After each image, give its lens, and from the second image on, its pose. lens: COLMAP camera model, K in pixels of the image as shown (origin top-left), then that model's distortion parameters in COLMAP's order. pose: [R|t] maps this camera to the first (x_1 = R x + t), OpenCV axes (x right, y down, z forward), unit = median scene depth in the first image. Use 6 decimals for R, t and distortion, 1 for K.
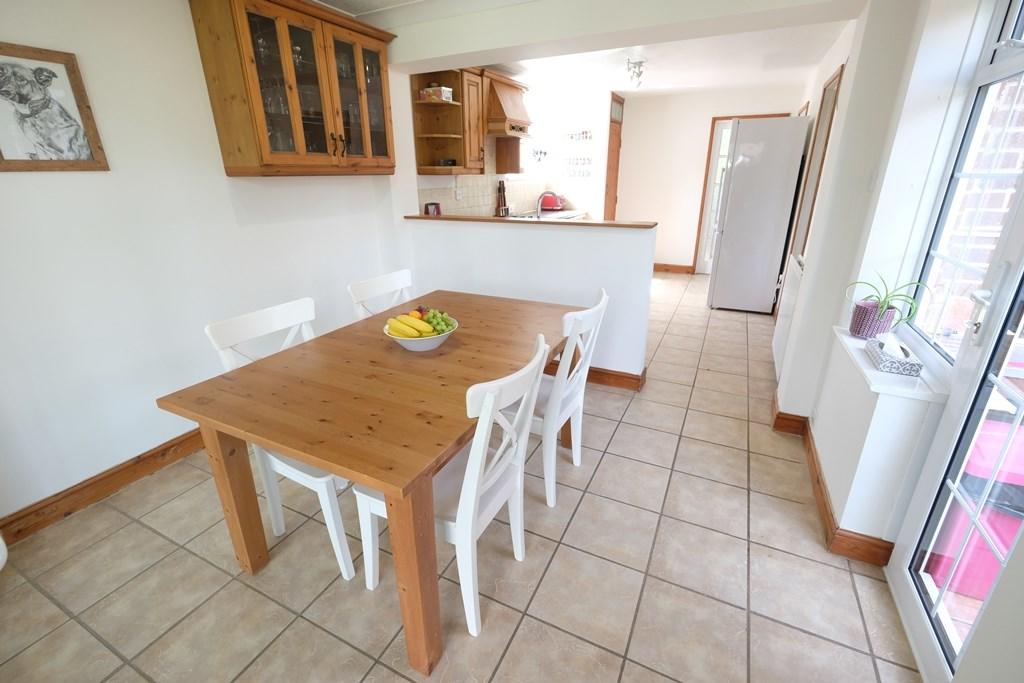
lens RADIAL K [[444.8, 0, 507.4], [0, 444.8, 338.2], [0, 0, 1]] dist [-0.002300, -0.000440]
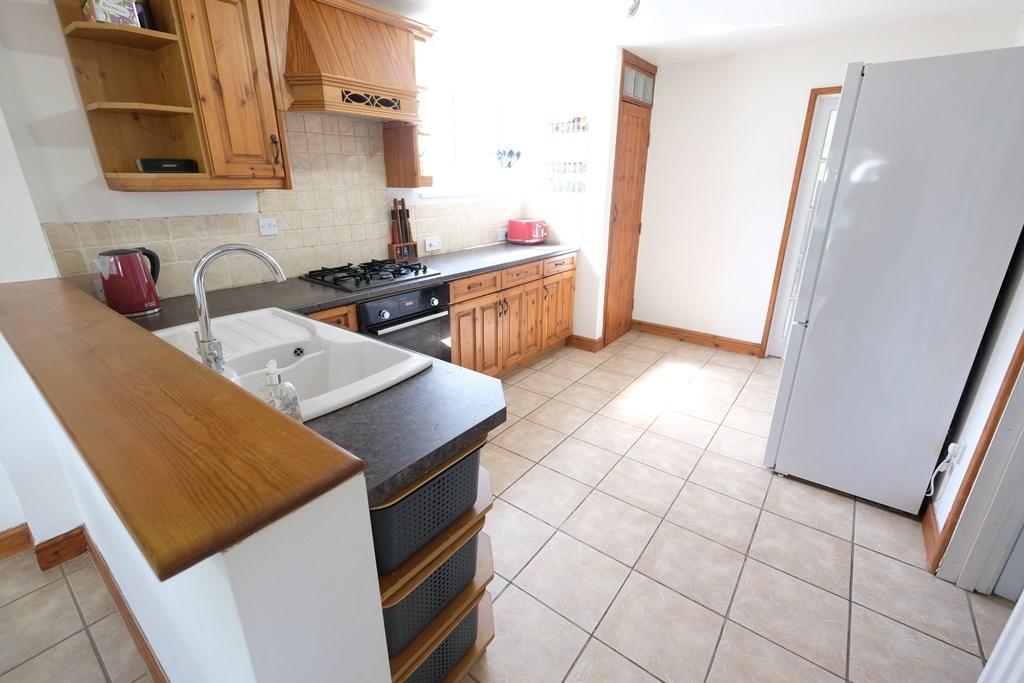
lens RADIAL K [[444.8, 0, 510.5], [0, 444.8, 336.9], [0, 0, 1]] dist [-0.002300, -0.000440]
pose [[0.981750, 0.071979, -0.176029, 0.219448], [-0.075413, 0.997069, -0.012892, -0.158733], [0.174585, 0.025932, 0.984301, 0.409642]]
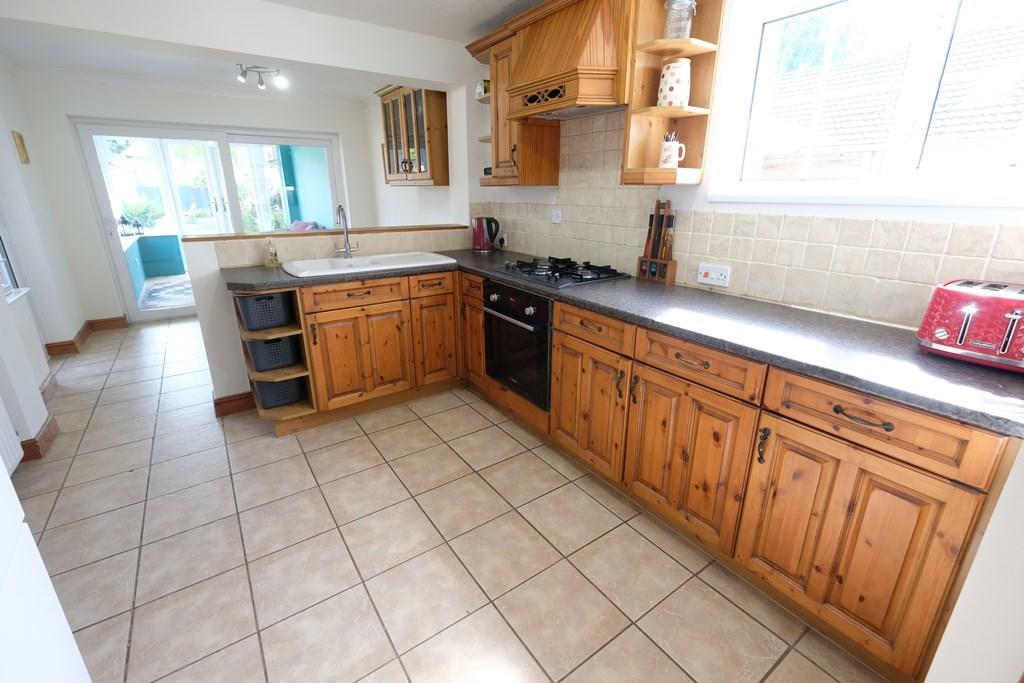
lens RADIAL K [[444.8, 0, 516.0], [0, 444.8, 338.7], [0, 0, 1]] dist [-0.002300, -0.000440]
pose [[-0.473728, 0.288176, -0.832188, 0.411523], [-0.305495, 0.832499, 0.462189, -0.356731], [0.825987, 0.473181, -0.306342, 0.964515]]
